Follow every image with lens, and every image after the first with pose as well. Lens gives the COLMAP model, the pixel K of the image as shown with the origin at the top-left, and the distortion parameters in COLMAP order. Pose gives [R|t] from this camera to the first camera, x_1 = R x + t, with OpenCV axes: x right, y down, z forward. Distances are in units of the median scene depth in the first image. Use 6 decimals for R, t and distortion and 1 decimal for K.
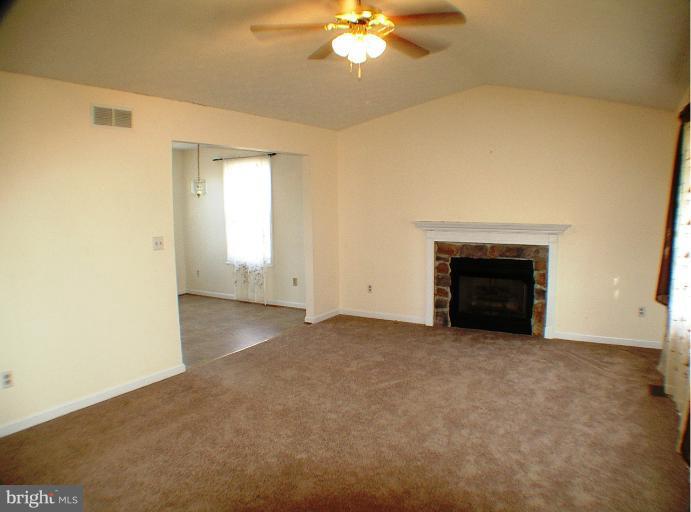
lens RADIAL K [[499.8, 0, 345.5], [0, 499.8, 256.0], [0, 0, 1]] dist [-0.203648, 0.104546]
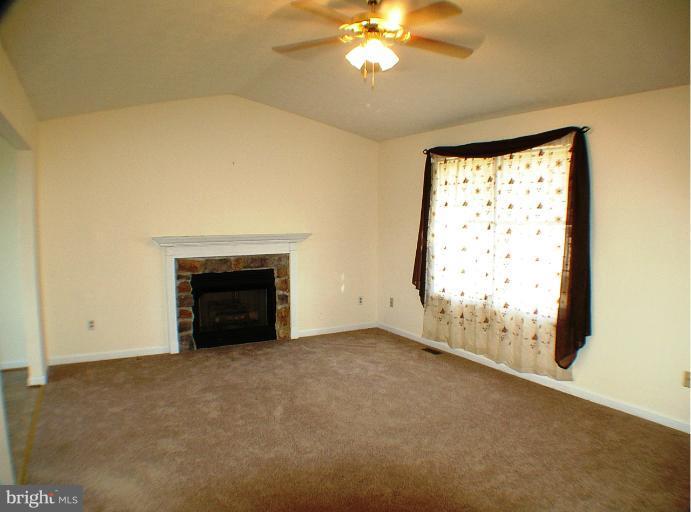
lens RADIAL K [[499.8, 0, 345.5], [0, 499.8, 256.0], [0, 0, 1]] dist [-0.203648, 0.104546]
pose [[0.514776, -0.064183, 0.854919, -0.438398], [0.093805, 0.995423, 0.018248, -0.022413], [-0.852177, 0.070802, 0.518441, 0.294701]]
